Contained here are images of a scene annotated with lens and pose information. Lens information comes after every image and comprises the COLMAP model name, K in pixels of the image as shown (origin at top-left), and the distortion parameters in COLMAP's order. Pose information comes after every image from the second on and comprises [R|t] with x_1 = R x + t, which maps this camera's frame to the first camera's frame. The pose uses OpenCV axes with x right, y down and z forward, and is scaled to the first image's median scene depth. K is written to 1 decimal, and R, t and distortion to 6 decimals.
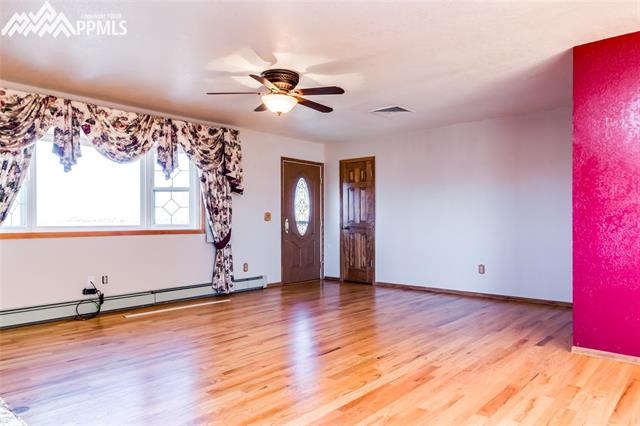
lens RADIAL K [[412.6, 0, 320.0], [0, 412.6, 213.0], [0, 0, 1]] dist [0.014712, -0.001677]
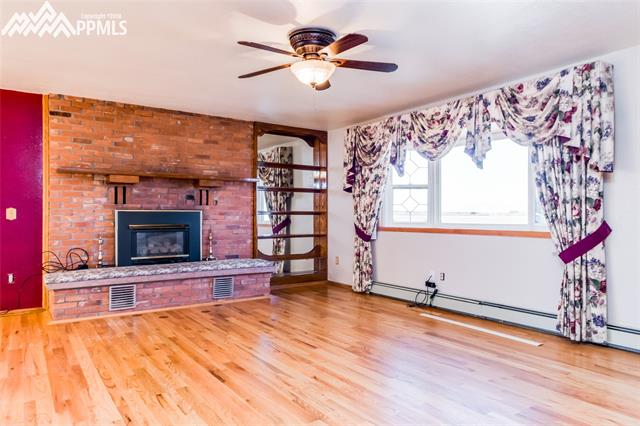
lens RADIAL K [[412.6, 0, 320.0], [0, 412.6, 213.0], [0, 0, 1]] dist [0.014712, -0.001677]
pose [[-0.185511, -0.007739, -0.982612, 0.539794], [0.015058, 0.999829, -0.010718, 0.012123], [0.982527, -0.016784, -0.185362, 0.910809]]
